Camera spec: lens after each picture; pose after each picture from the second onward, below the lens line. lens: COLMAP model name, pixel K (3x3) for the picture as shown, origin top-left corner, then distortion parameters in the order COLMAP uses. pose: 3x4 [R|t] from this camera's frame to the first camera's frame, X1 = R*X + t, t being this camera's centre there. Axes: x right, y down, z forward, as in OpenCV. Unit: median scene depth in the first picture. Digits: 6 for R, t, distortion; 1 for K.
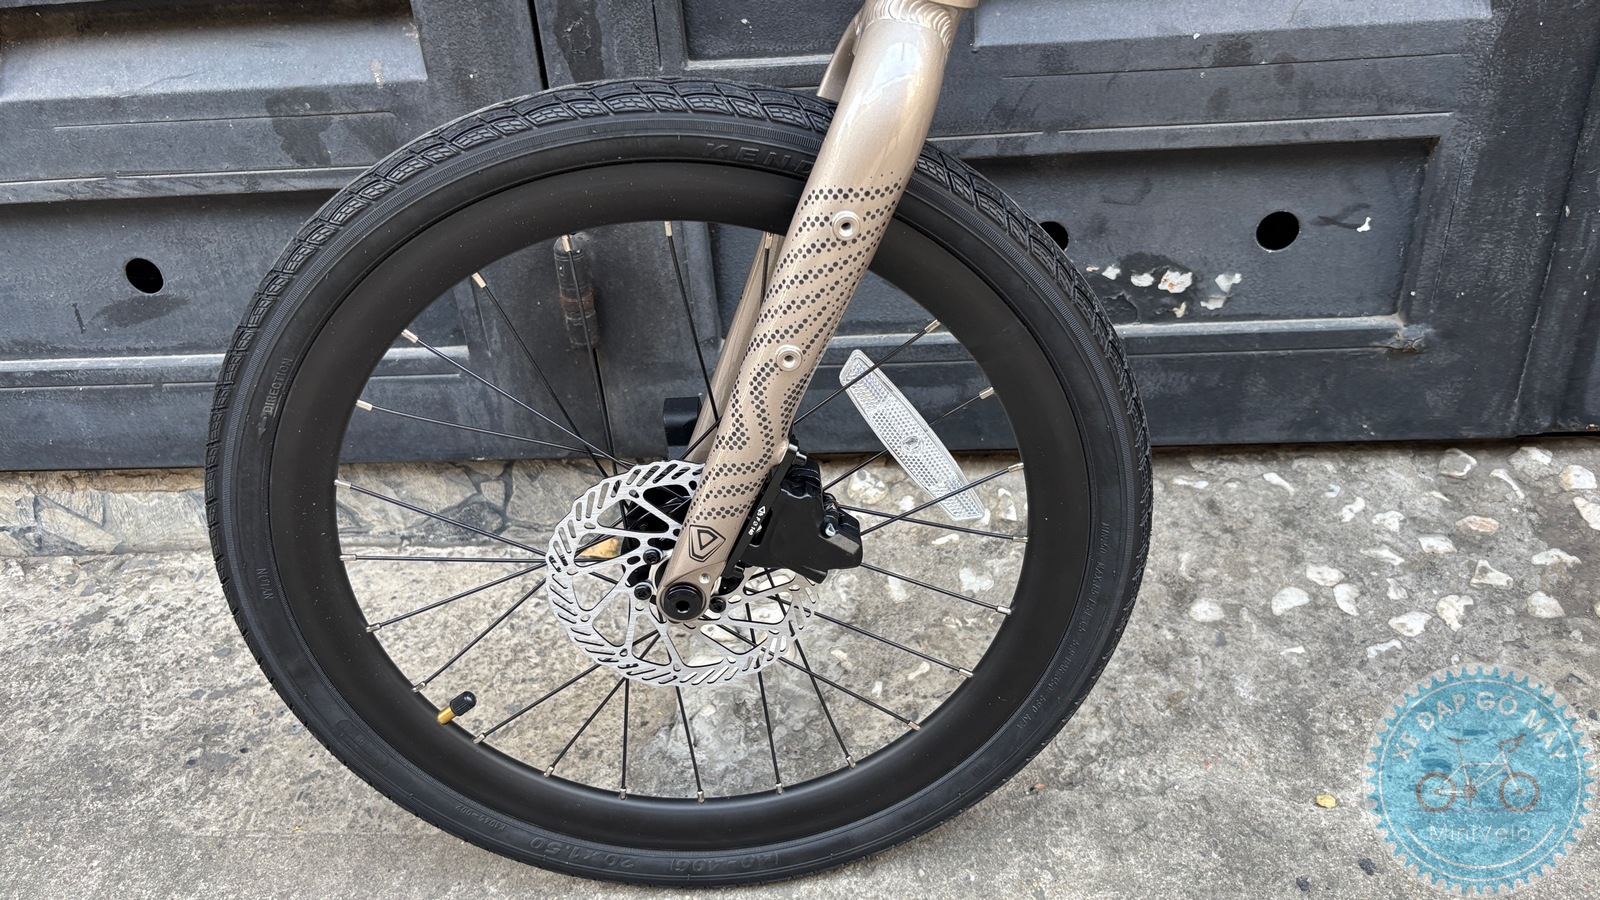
lens RADIAL K [[1236.2, 0, 783.0], [0, 1236.2, 445.8], [0, 0, 1]] dist [0.000567, -0.000853]
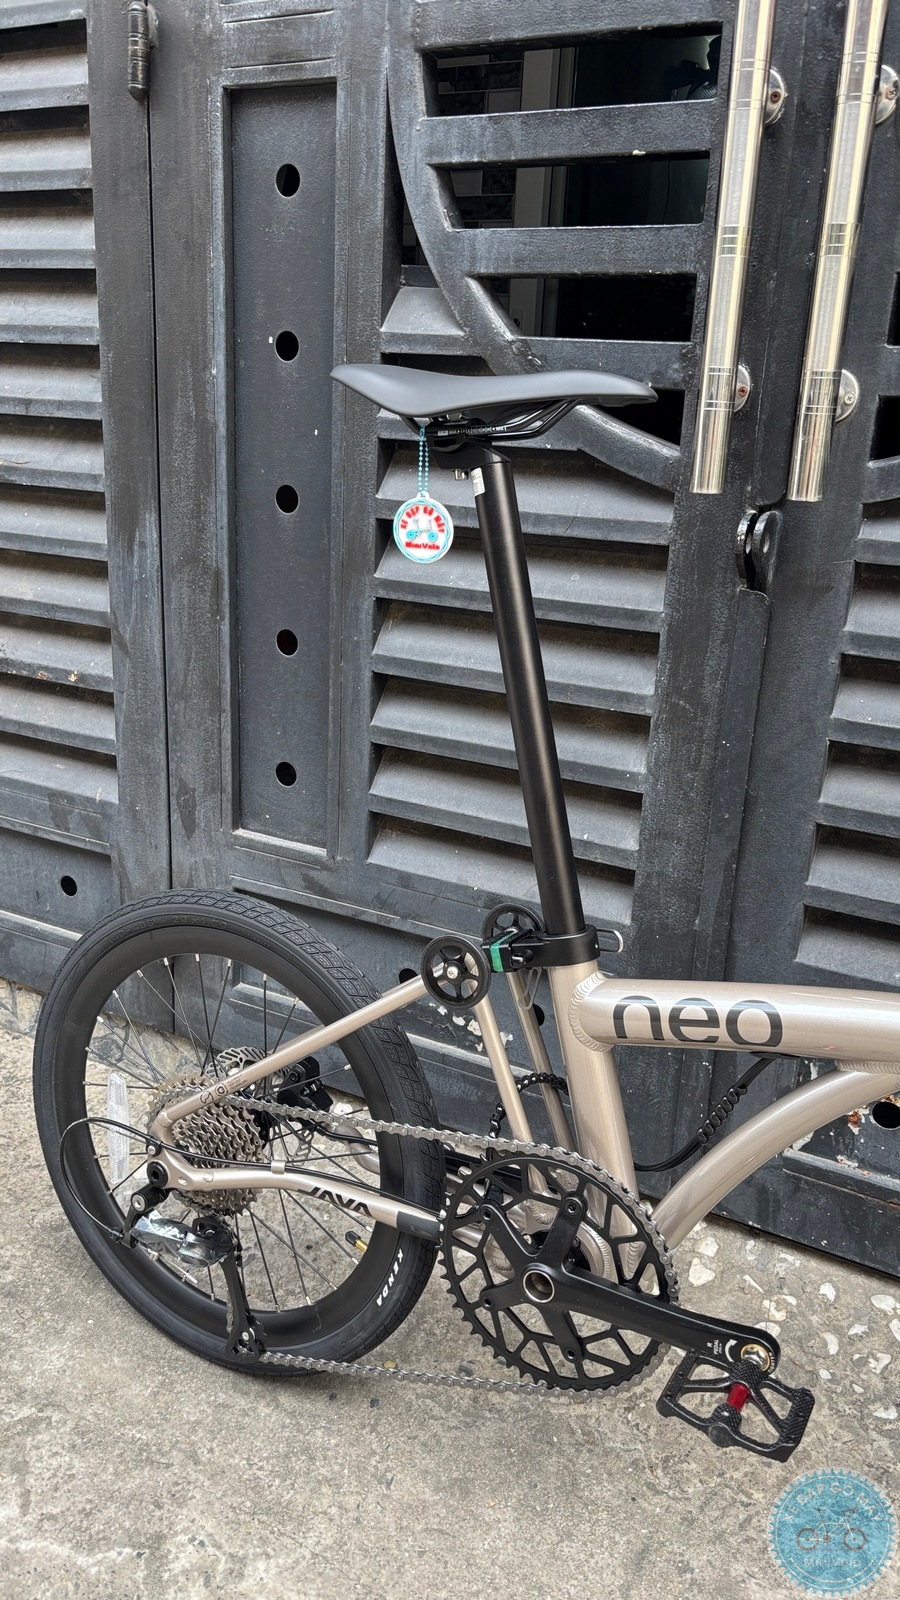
lens RADIAL K [[1218.3, 0, 437.9], [0, 1218.3, 805.7], [0, 0, 1]] dist [0.049227, -0.065877]
pose [[0.911080, 0.234454, -0.339064, 0.761033], [-0.301406, 0.939991, -0.159910, -0.140148], [0.281225, 0.247886, 0.927073, -0.563766]]
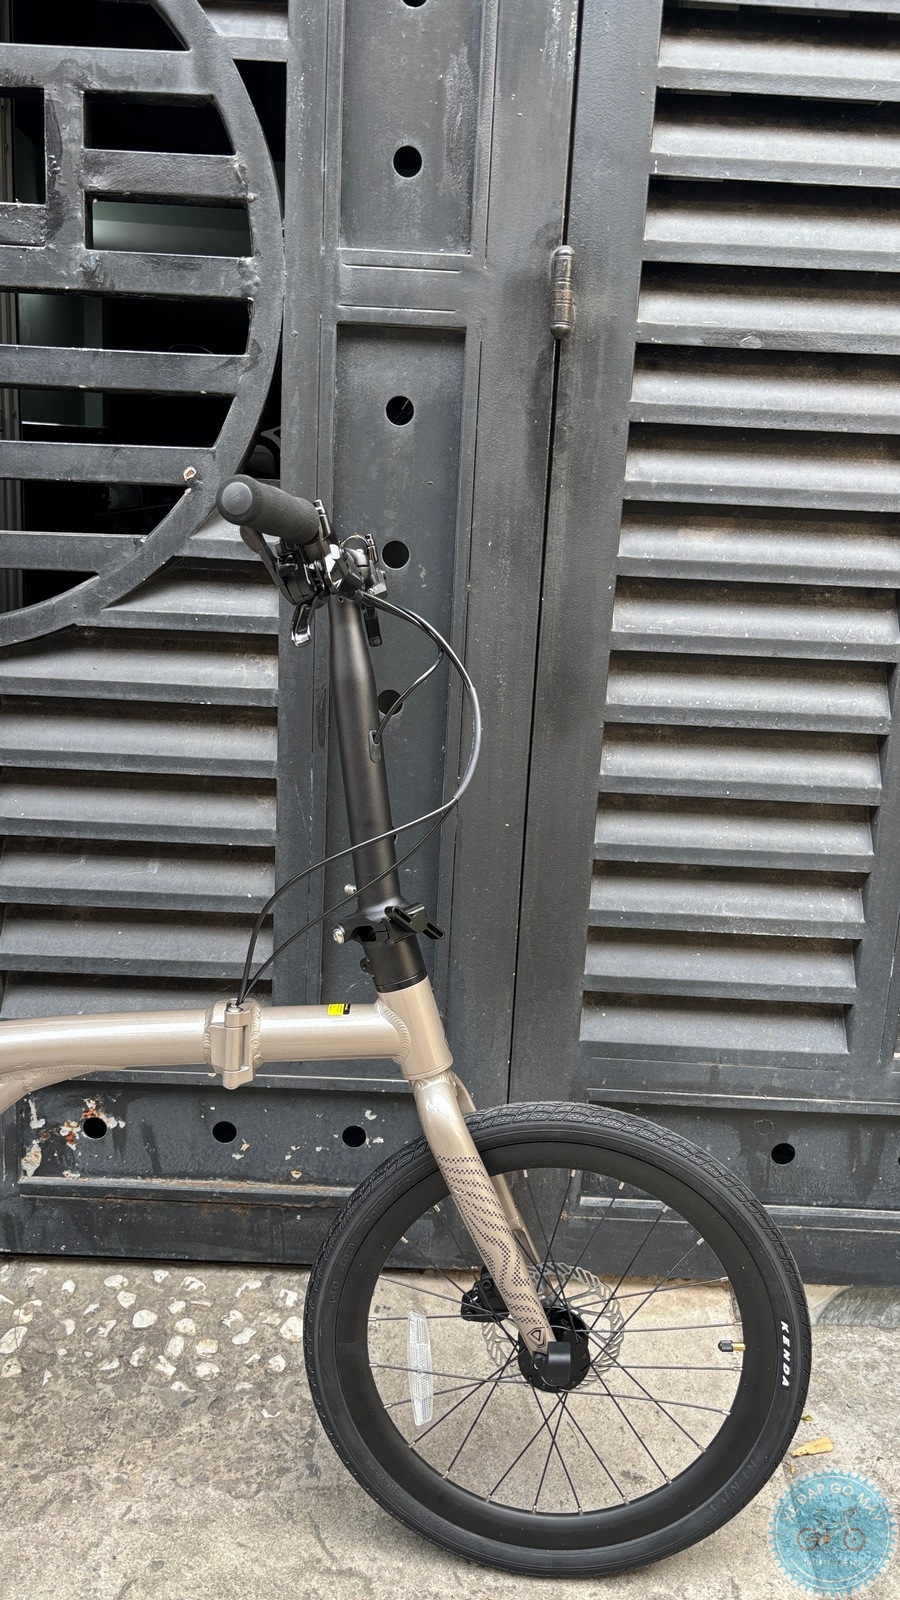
lens RADIAL K [[1223.6, 0, 448.6], [0, 1223.6, 800.6], [0, 0, 1]] dist [0.037775, -0.058616]
pose [[0.987725, 0.101076, 0.119096, 1.074992], [-0.058134, 0.945522, -0.320325, -0.096602], [-0.144985, 0.309469, 0.939792, -0.881663]]
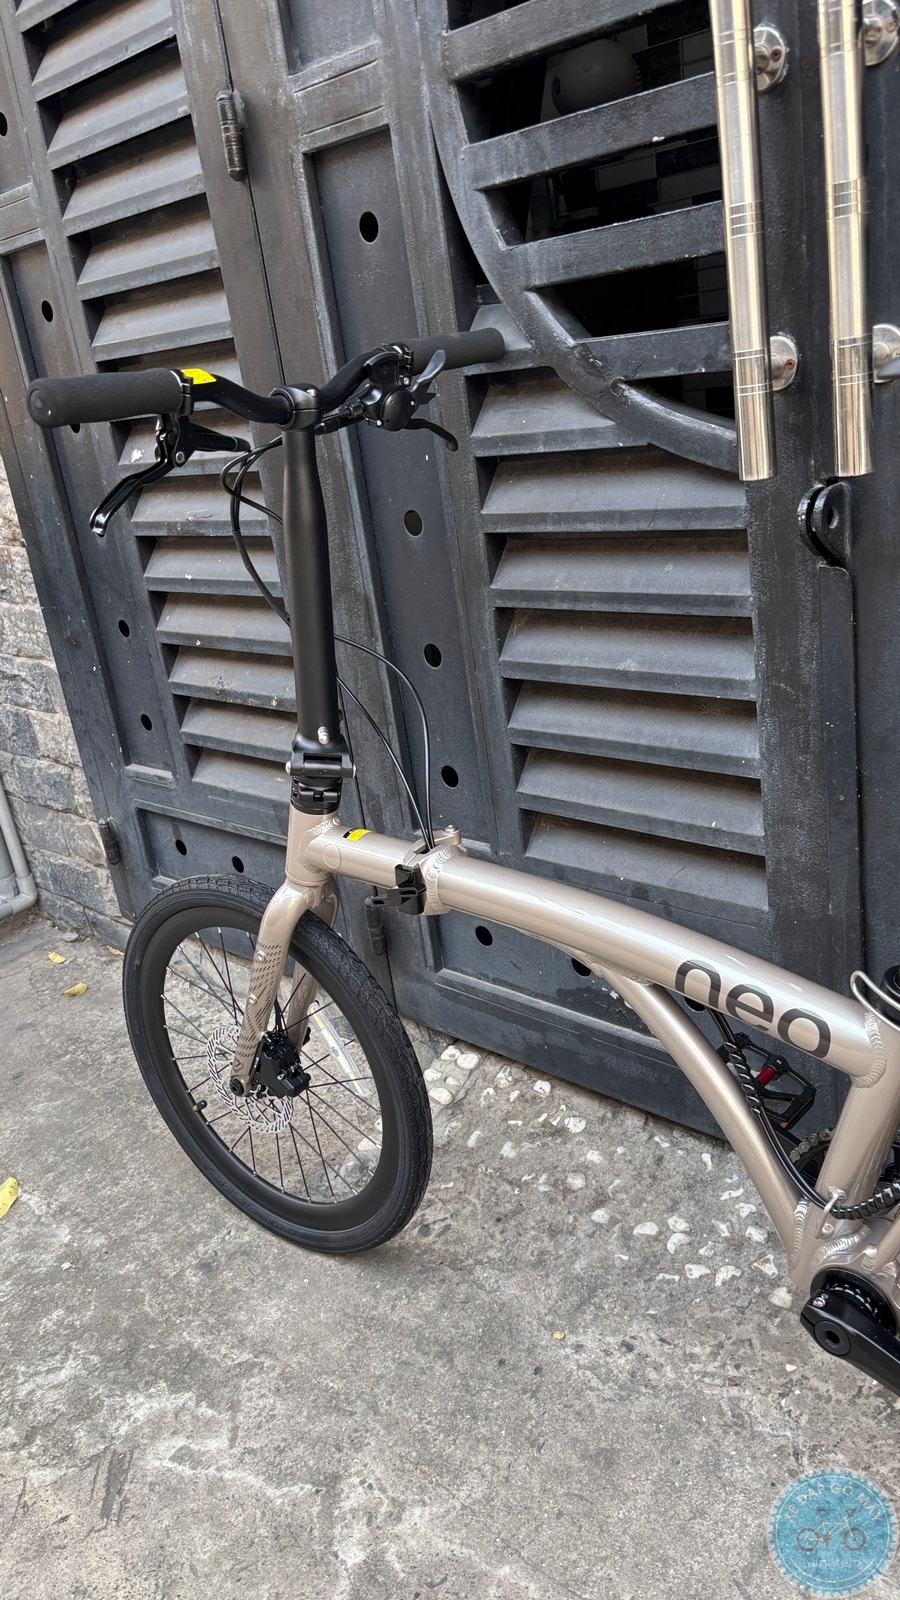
lens RADIAL K [[1221.9, 0, 431.9], [0, 1221.9, 799.0], [0, 0, 1]] dist [0.020168, -0.011414]
pose [[0.777539, 0.182666, -0.601720, 1.042147], [-0.247178, 0.968638, -0.025350, -0.301635], [0.578218, 0.168443, 0.798305, -0.506528]]
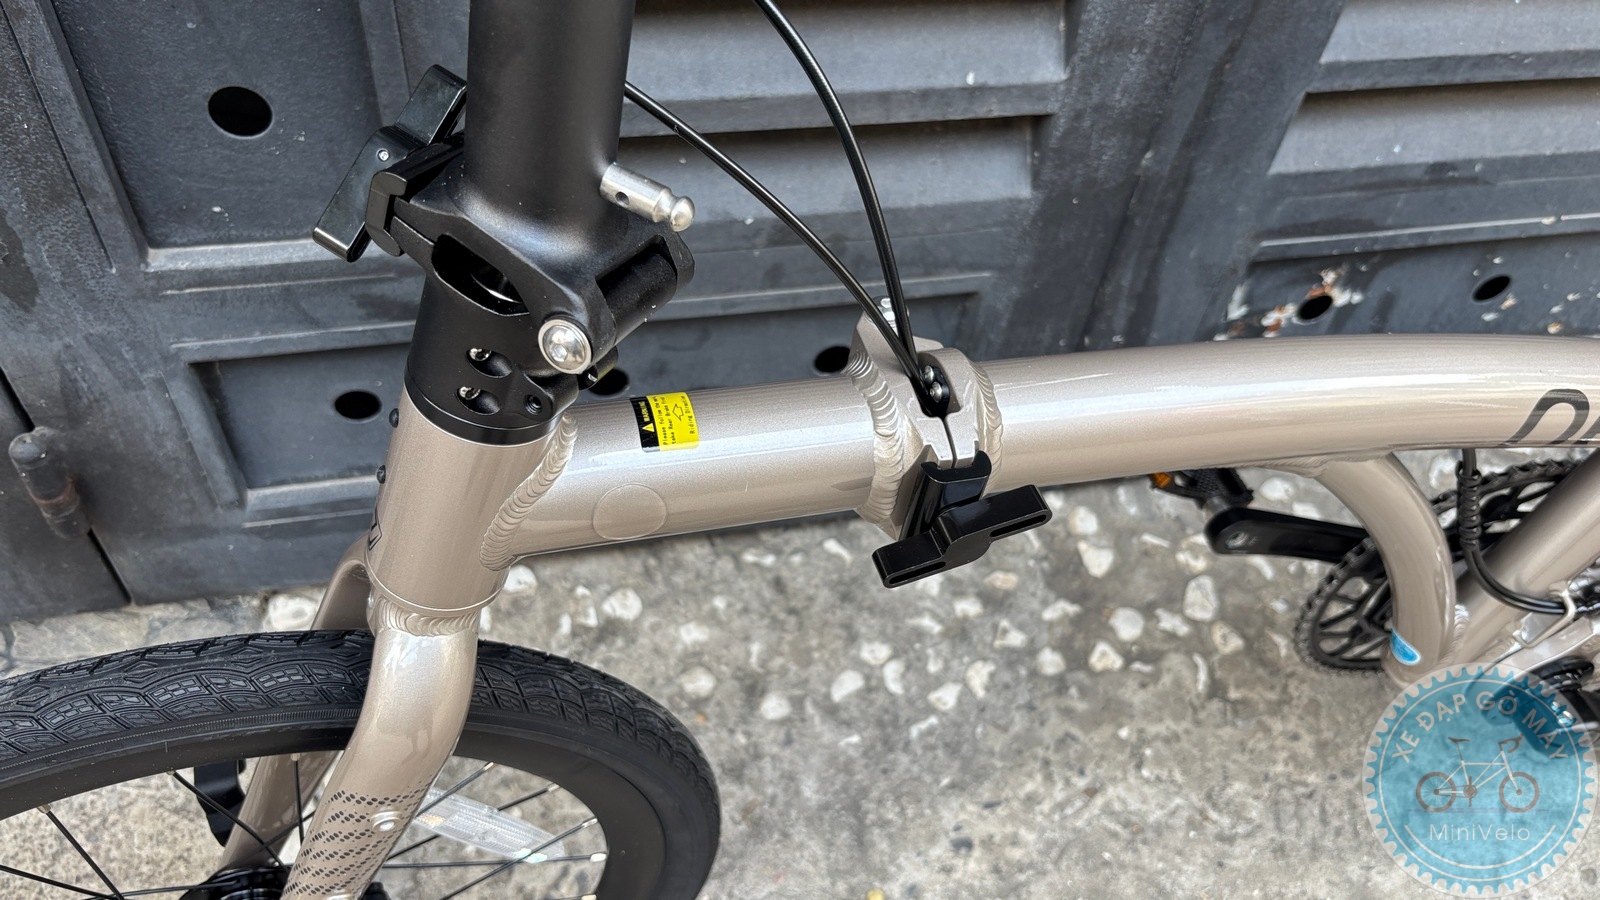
lens RADIAL K [[1221.9, 0, 788.9], [0, 1221.9, 451.8], [0, 0, 1]] dist [0.020168, -0.011414]
pose [[0.943550, -0.122082, 0.307912, 0.052521], [0.019947, 0.948855, 0.315081, -0.415445], [-0.330629, -0.291153, 0.897727, 0.103111]]
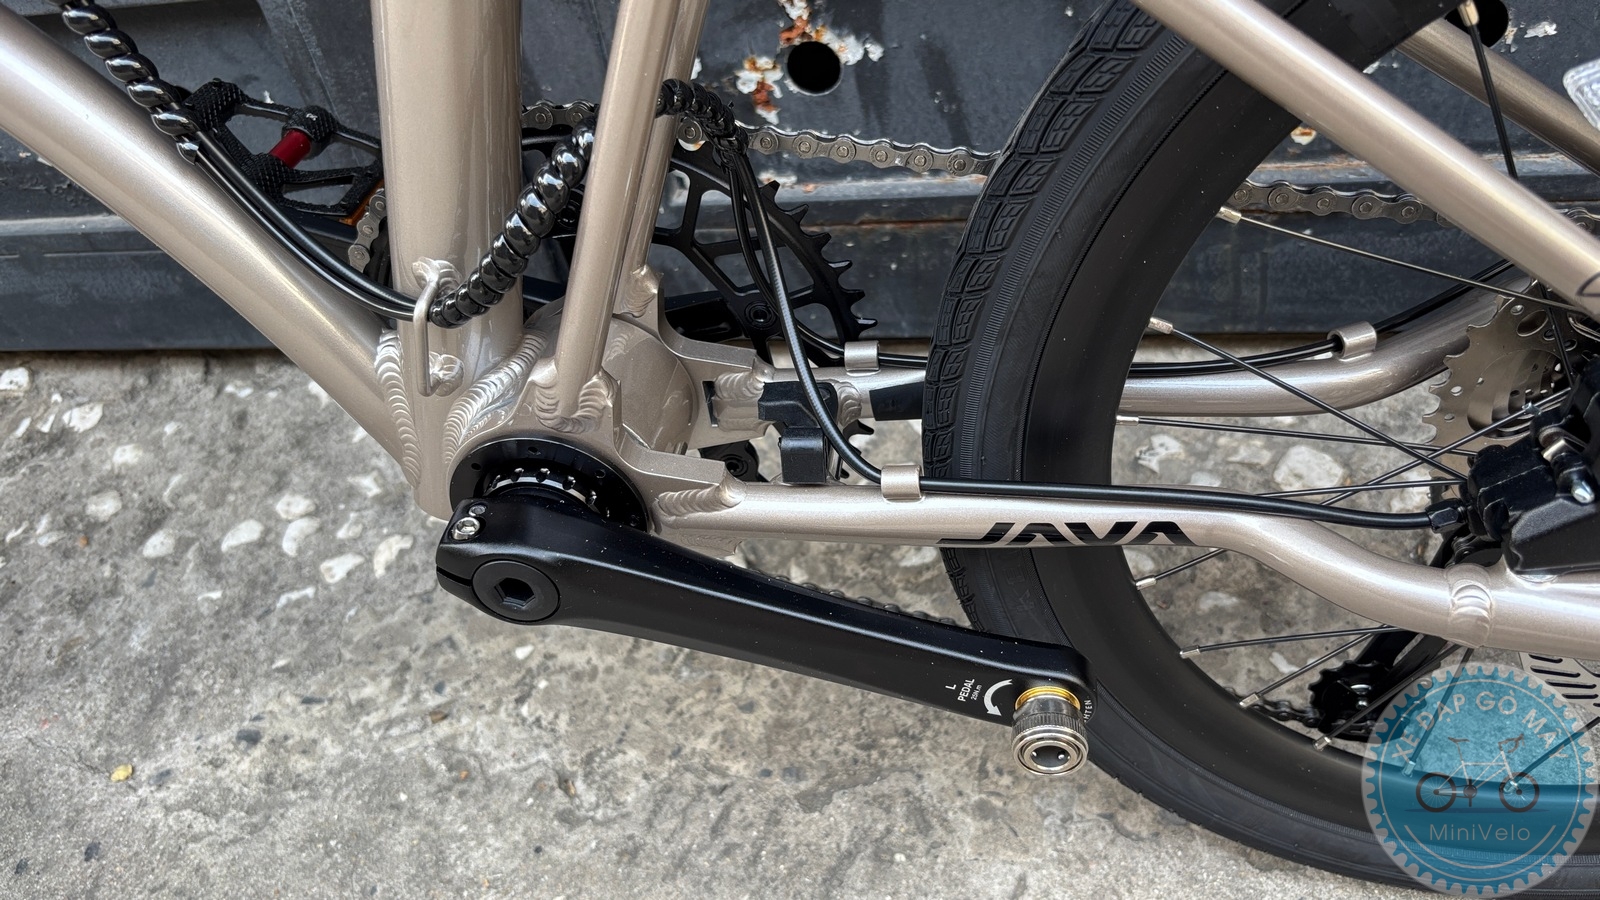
lens RADIAL K [[1246.2, 0, 807.1], [0, 1246.2, 458.3], [0, 0, 1]] dist [0.007711, -0.007881]
pose [[0.993814, 0.010102, -0.110601, 0.918110], [0.012383, 0.979567, 0.200736, -0.106543], [0.110369, -0.200864, 0.973382, 0.175936]]
